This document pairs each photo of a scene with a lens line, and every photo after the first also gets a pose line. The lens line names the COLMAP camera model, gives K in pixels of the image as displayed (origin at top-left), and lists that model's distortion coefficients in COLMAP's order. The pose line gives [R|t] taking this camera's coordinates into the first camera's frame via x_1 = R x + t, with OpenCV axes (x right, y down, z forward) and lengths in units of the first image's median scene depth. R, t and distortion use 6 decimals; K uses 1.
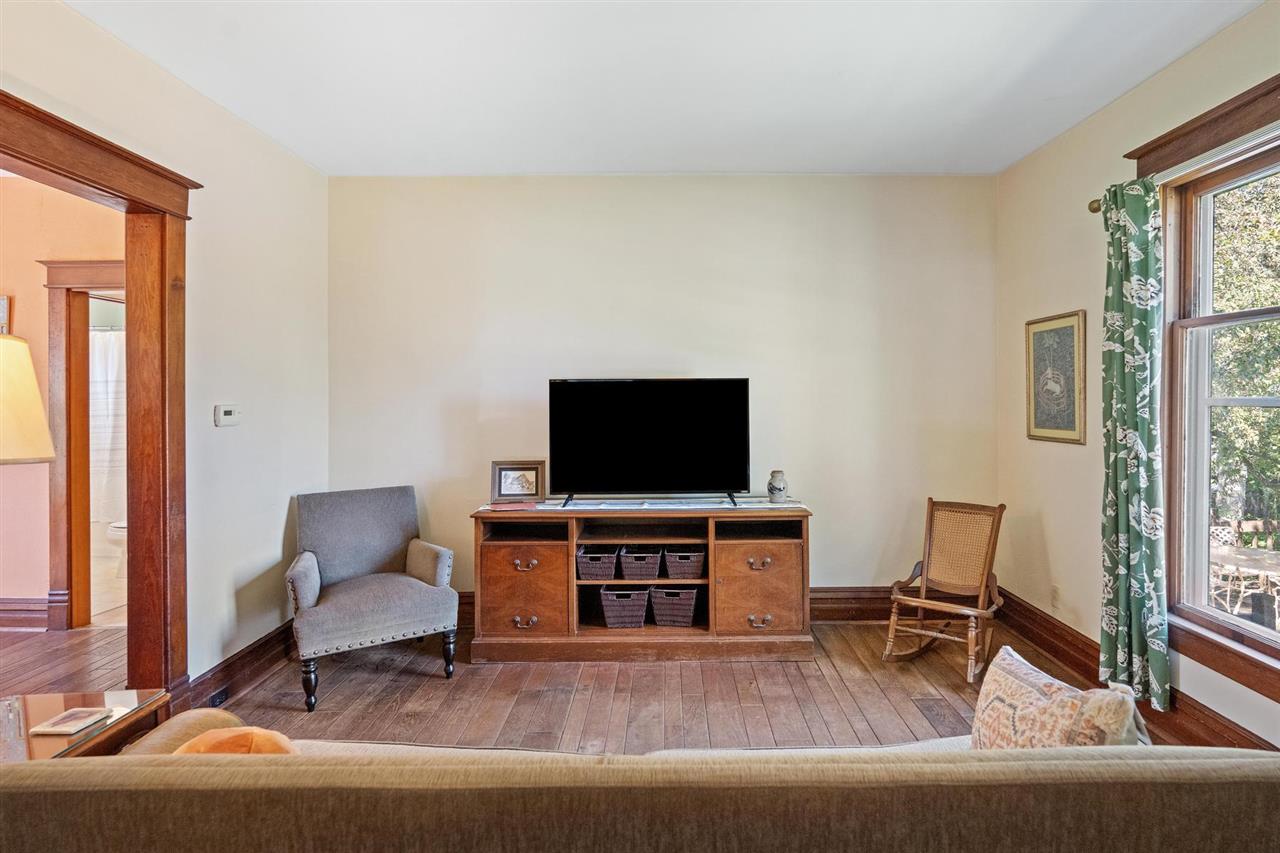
lens RADIAL K [[679.9, 0, 643.5], [0, 679.9, 420.0], [0, 0, 1]] dist [0.008055, -0.001158]
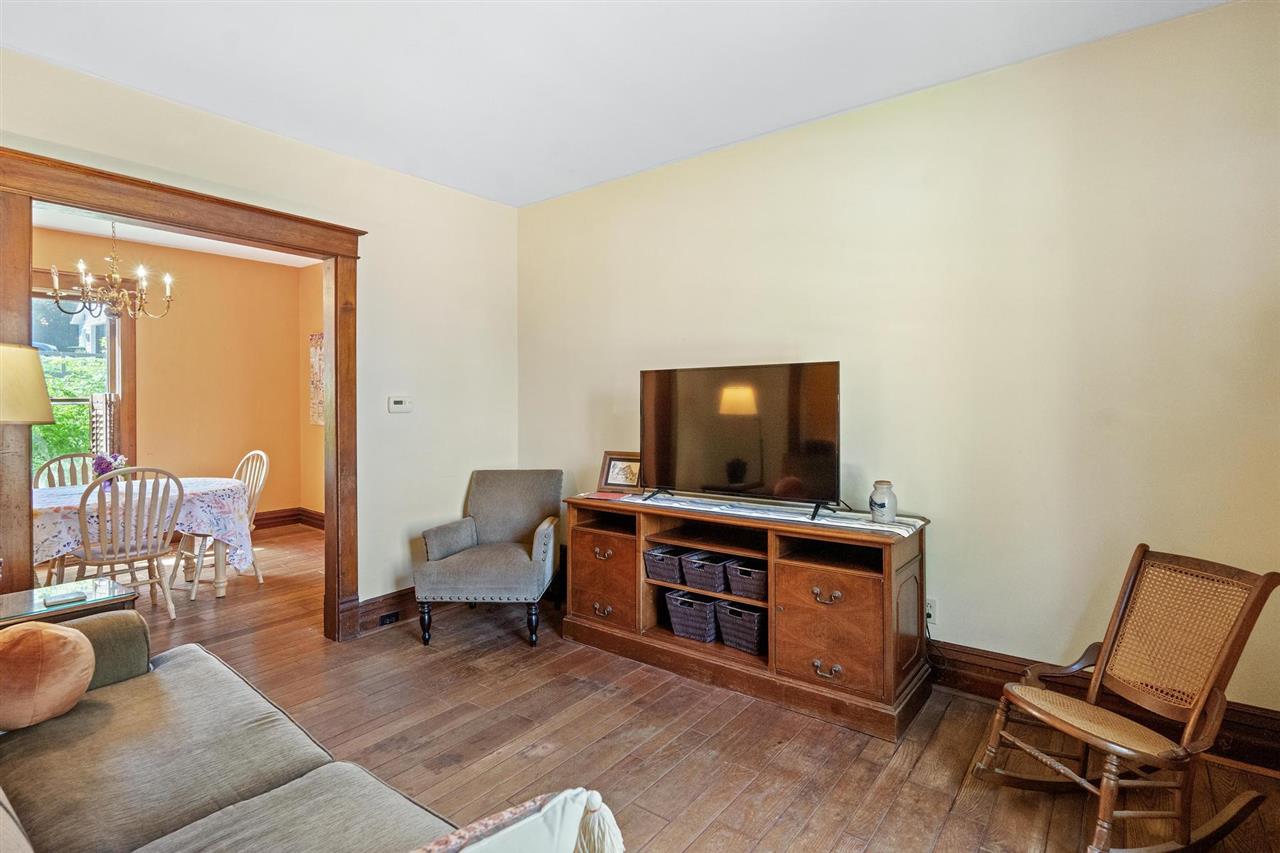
lens RADIAL K [[619.8, 0, 639.7], [0, 619.8, 417.2], [0, 0, 1]] dist [0.000342, -0.000236]
pose [[0.794085, 0.014101, -0.607644, 0.429389], [-0.018511, 0.999828, -0.000989, 0.009340], [0.607525, 0.012033, 0.794209, 0.298056]]
